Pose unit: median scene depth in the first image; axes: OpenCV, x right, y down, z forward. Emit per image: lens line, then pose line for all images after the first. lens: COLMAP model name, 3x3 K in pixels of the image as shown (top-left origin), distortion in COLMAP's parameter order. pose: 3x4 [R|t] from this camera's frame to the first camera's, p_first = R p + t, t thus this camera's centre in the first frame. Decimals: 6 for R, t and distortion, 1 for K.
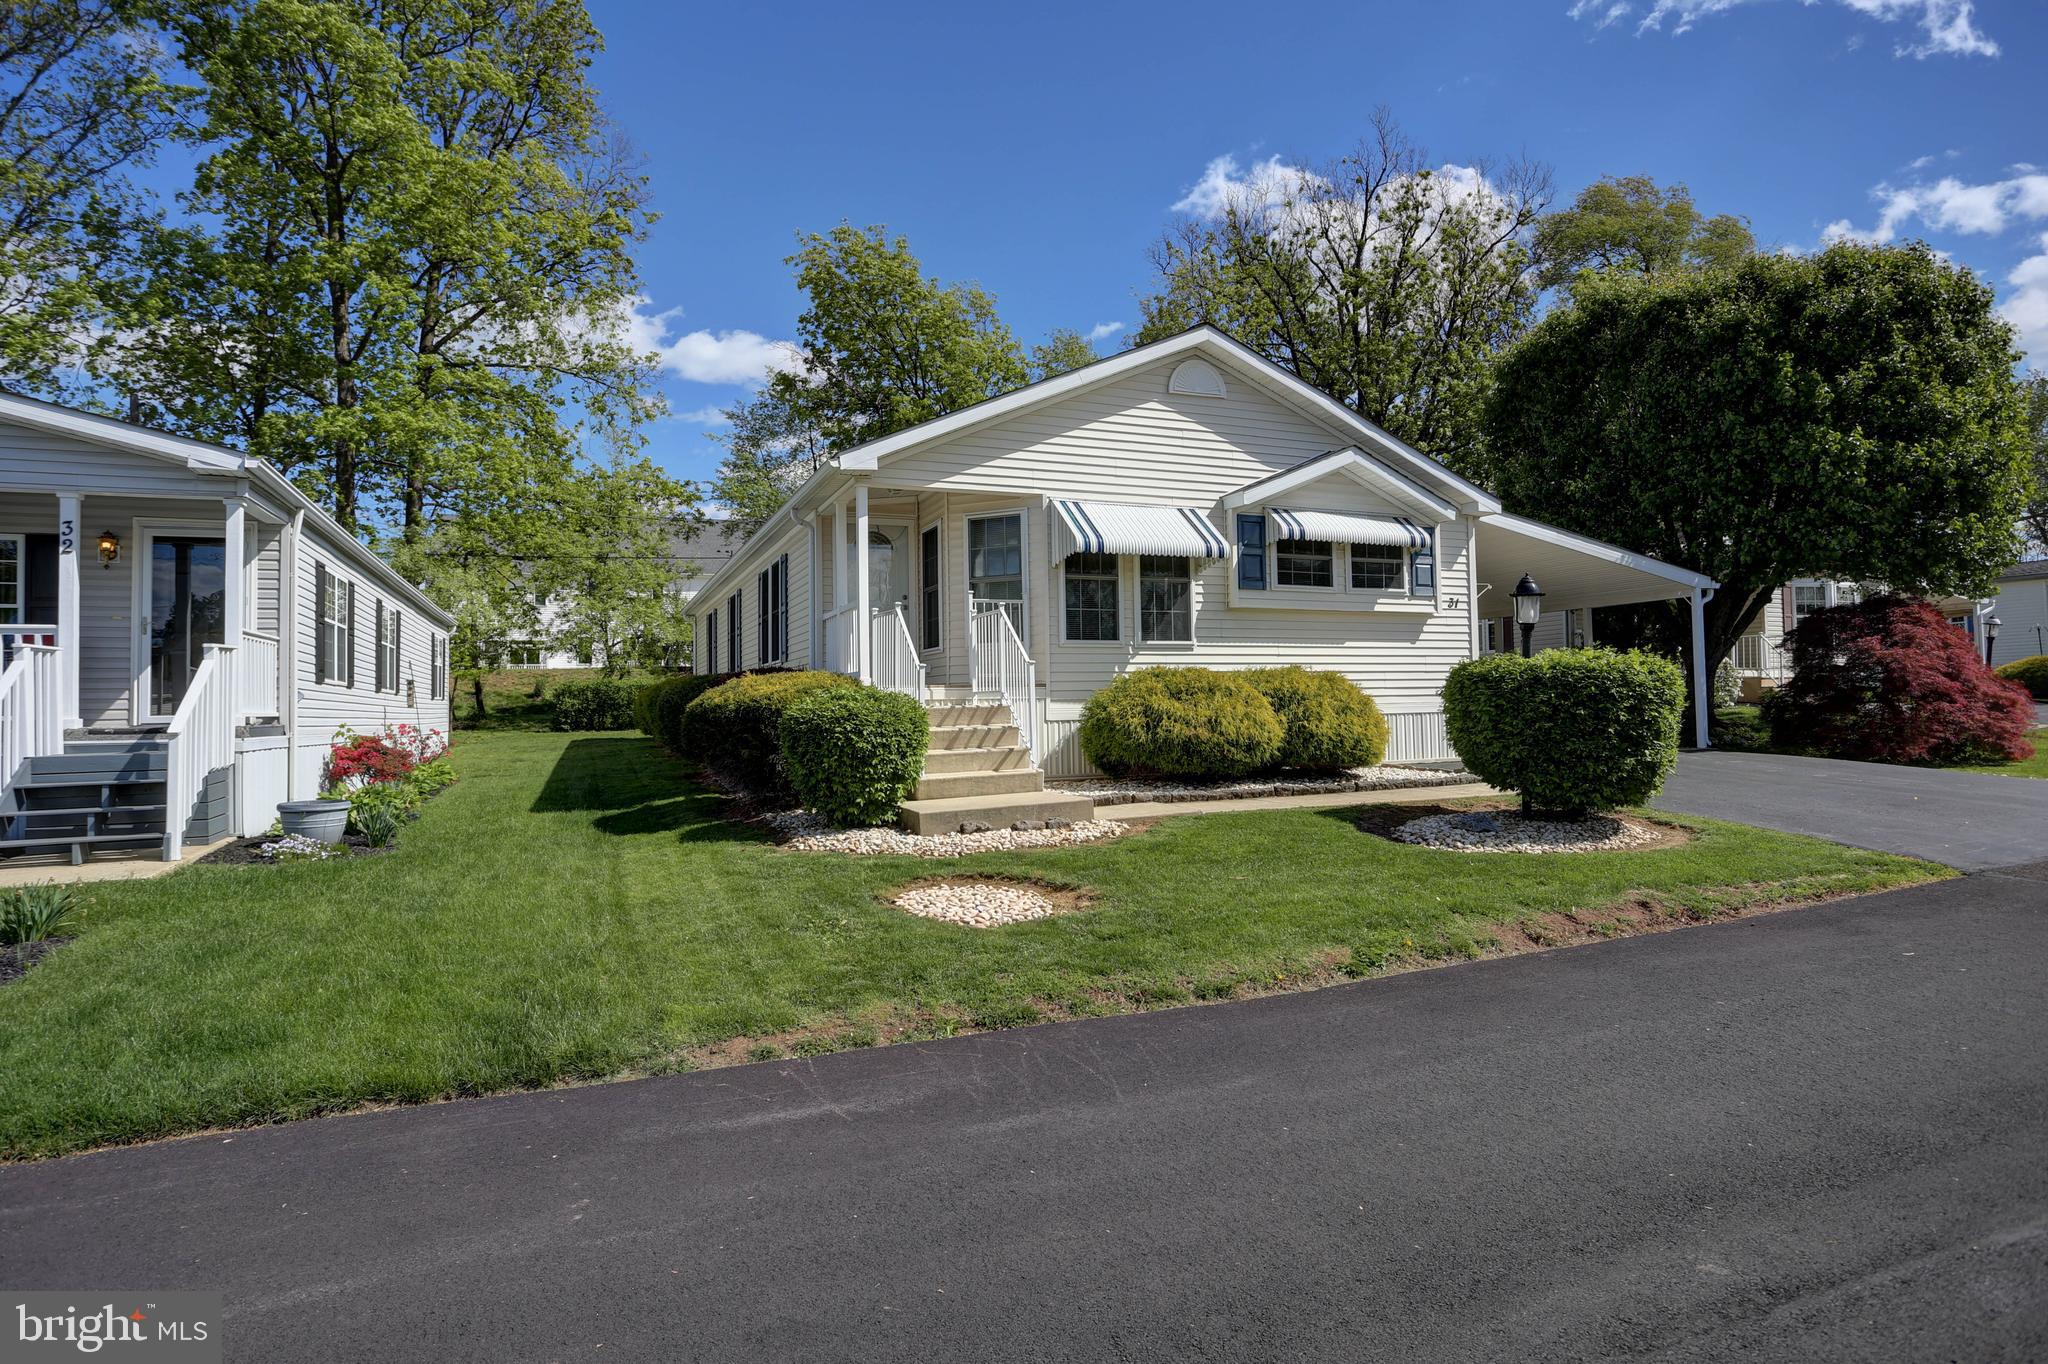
lens RADIAL K [[1124.0, 0, 1032.2], [0, 1124.0, 687.8], [0, 0, 1]] dist [-0.030937, 0.005763]
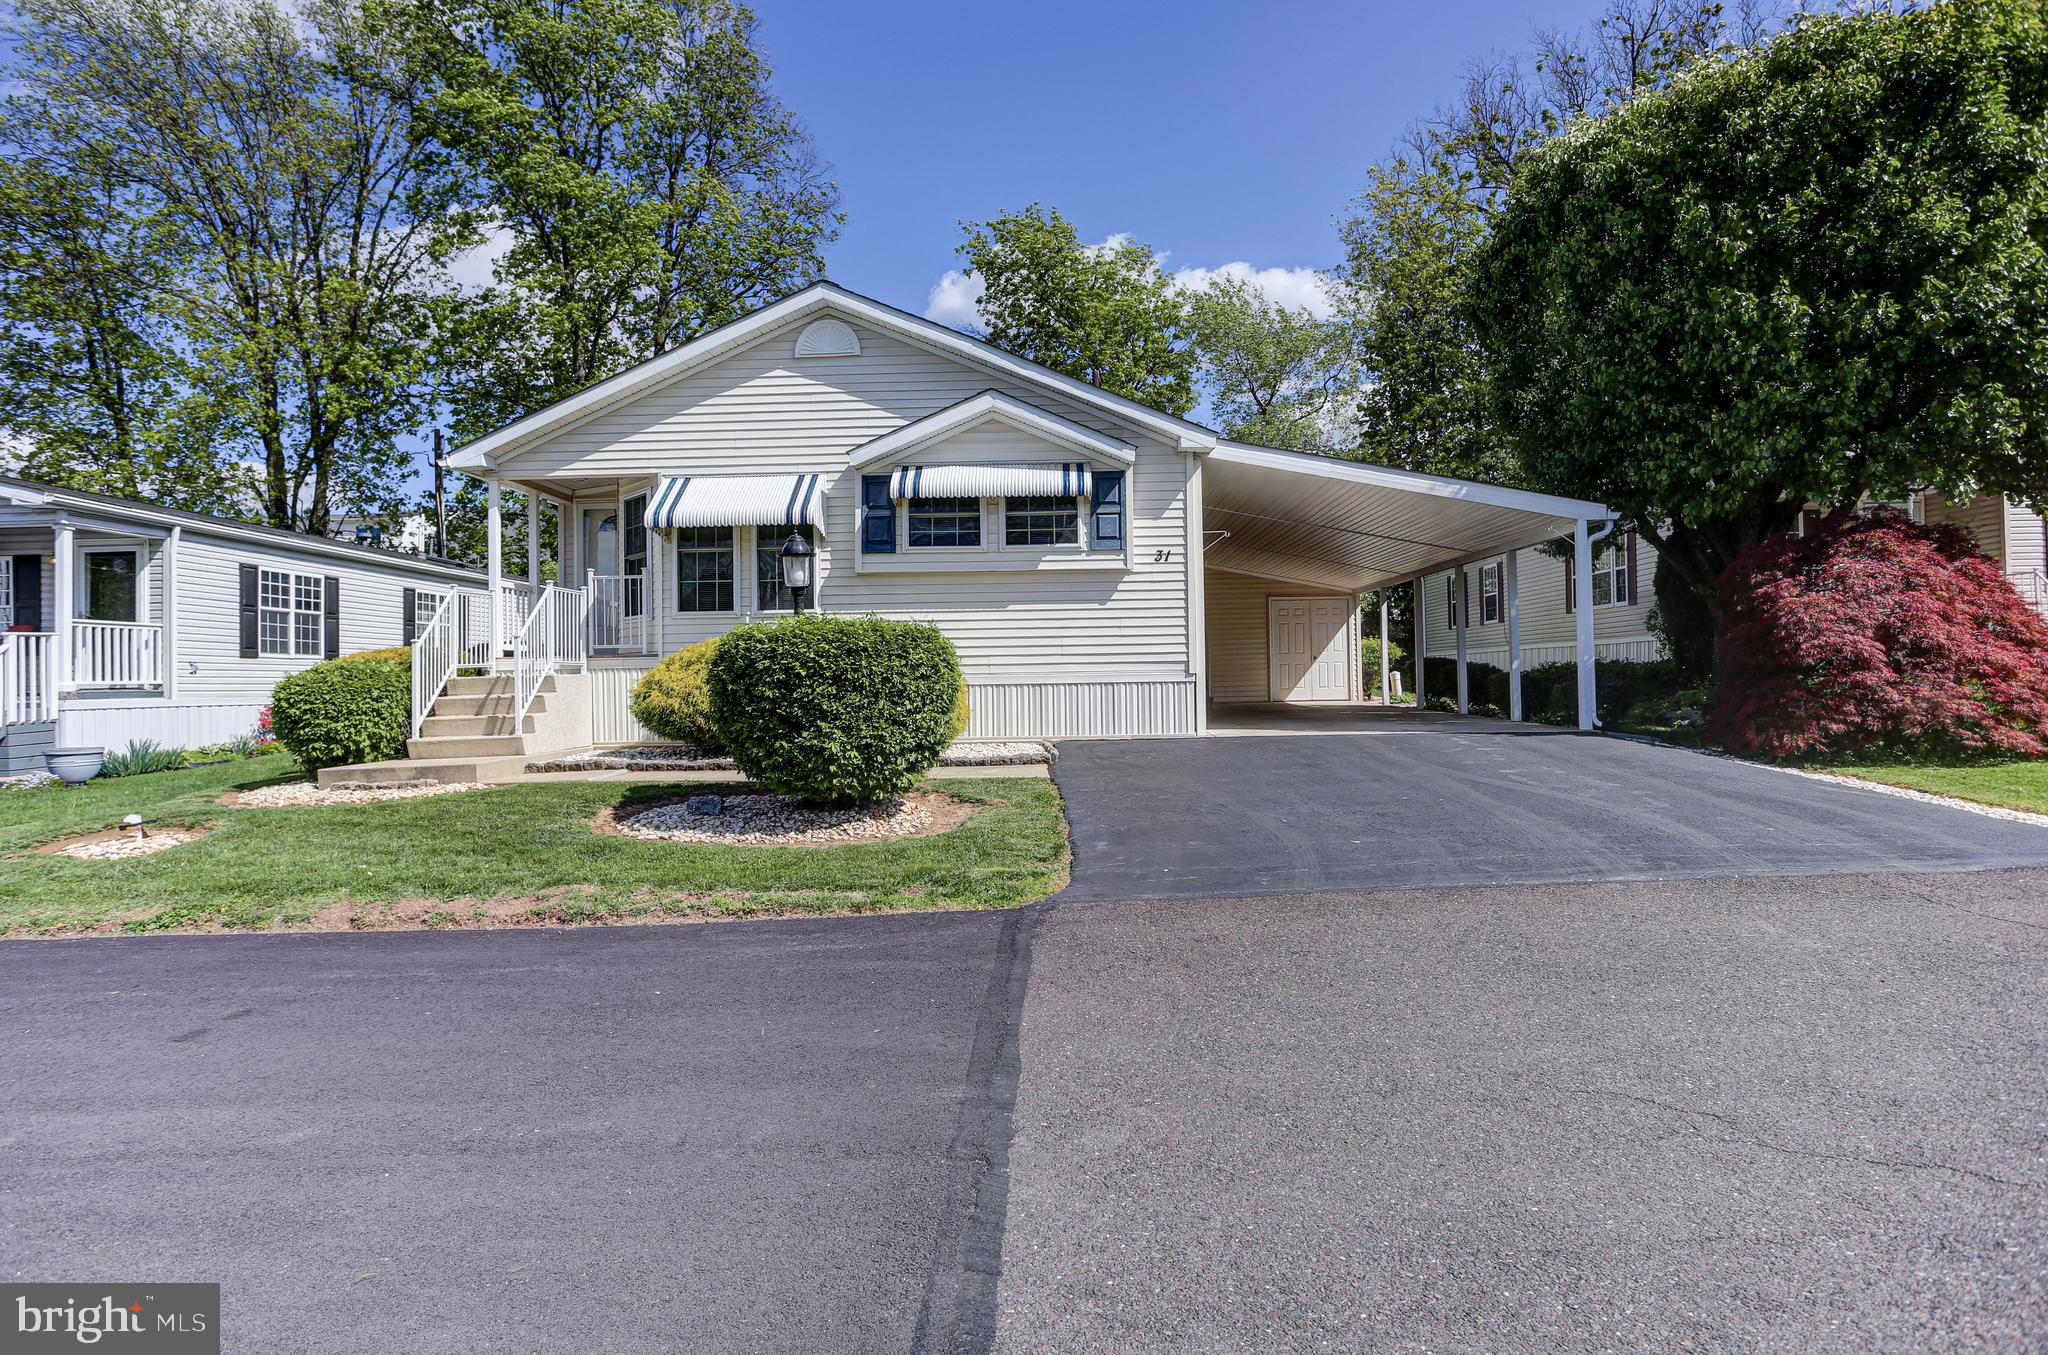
lens RADIAL K [[1124.0, 0, 1013.5], [0, 1124.0, 671.1], [0, 0, 1]] dist [-0.030937, 0.005763]
pose [[0.913223, 0.000694, -0.407461, 0.686871], [0.009075, 0.999716, 0.022043, -0.007450], [0.407360, -0.023828, 0.912957, 0.171057]]
